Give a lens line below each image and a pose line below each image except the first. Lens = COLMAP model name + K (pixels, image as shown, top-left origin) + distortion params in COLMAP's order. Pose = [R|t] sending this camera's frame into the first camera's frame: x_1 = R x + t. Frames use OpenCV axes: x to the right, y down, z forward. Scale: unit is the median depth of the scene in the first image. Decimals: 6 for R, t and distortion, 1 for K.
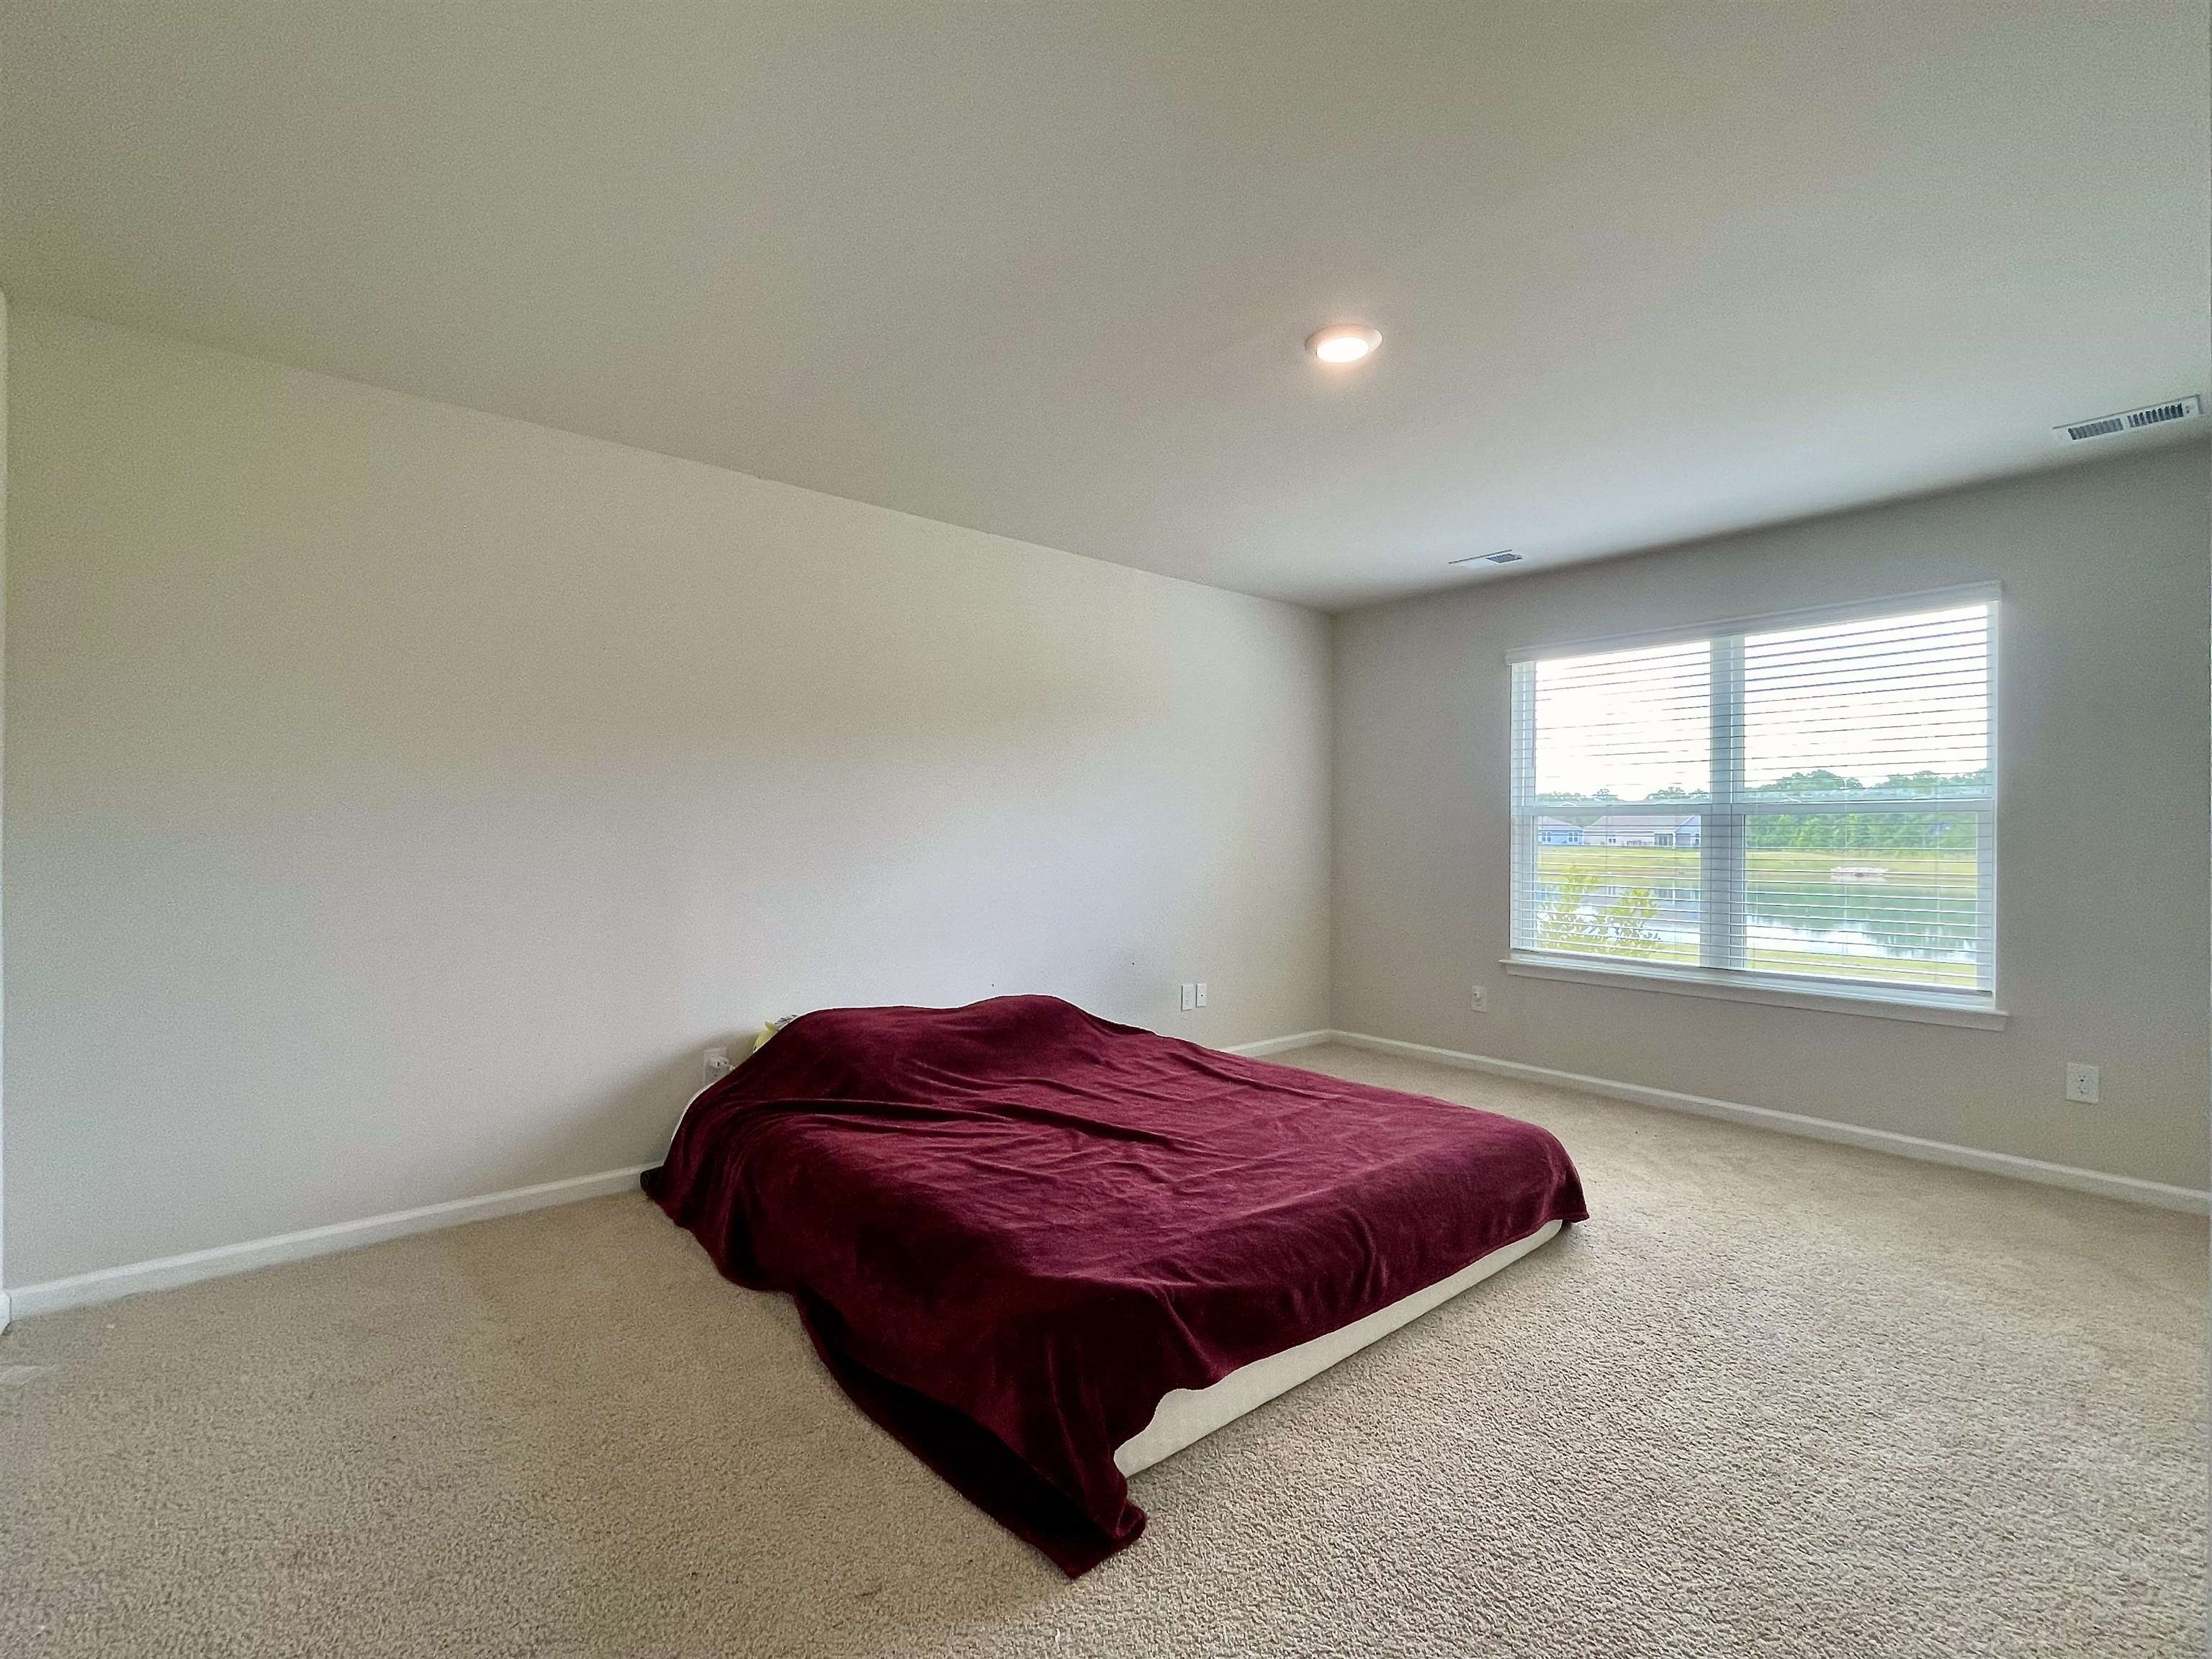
lens RADIAL K [[975.0, 0, 1106.0], [0, 975.0, 829.5], [0, 0, 1]] dist [0.001327, 0.000222]
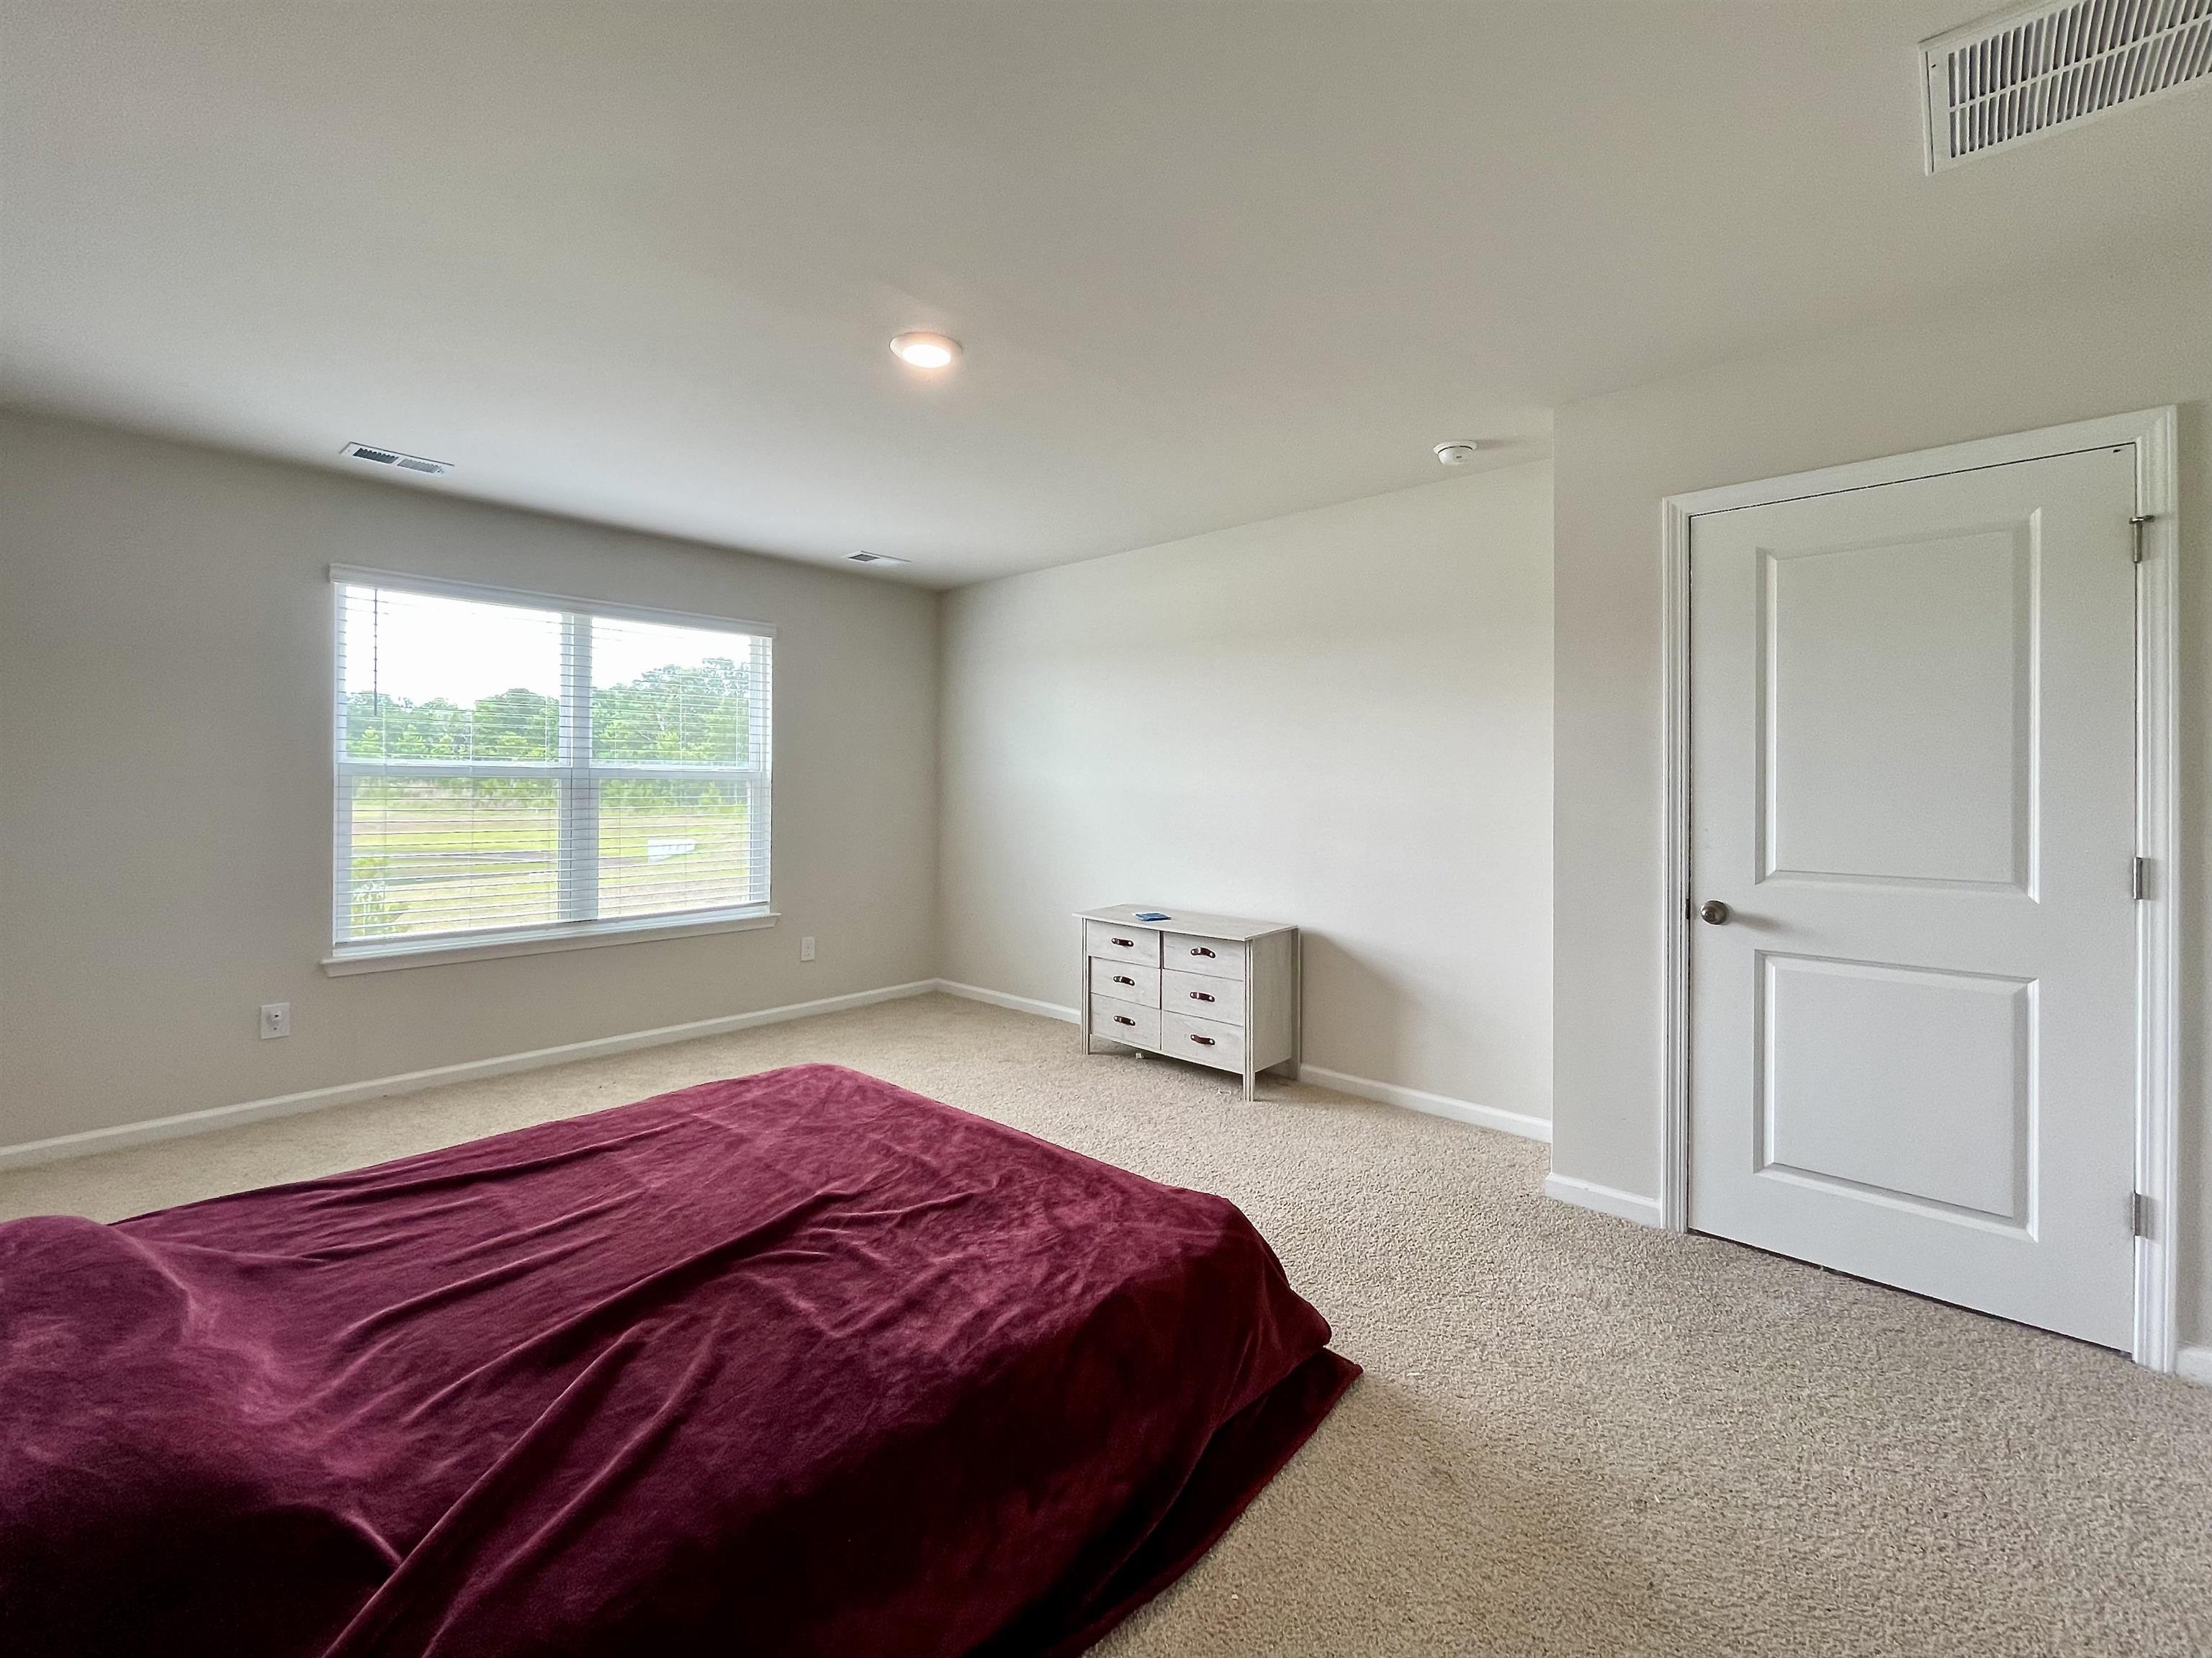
lens RADIAL K [[887.7, 0, 1105.9], [0, 887.7, 797.2], [0, 0, 1]] dist [-0.000356, -0.000003]
pose [[-0.139433, -0.004777, 0.990220, -0.435846], [-0.010704, 0.999937, 0.003317, -0.005040], [-0.990174, -0.010136, -0.139476, 0.561474]]
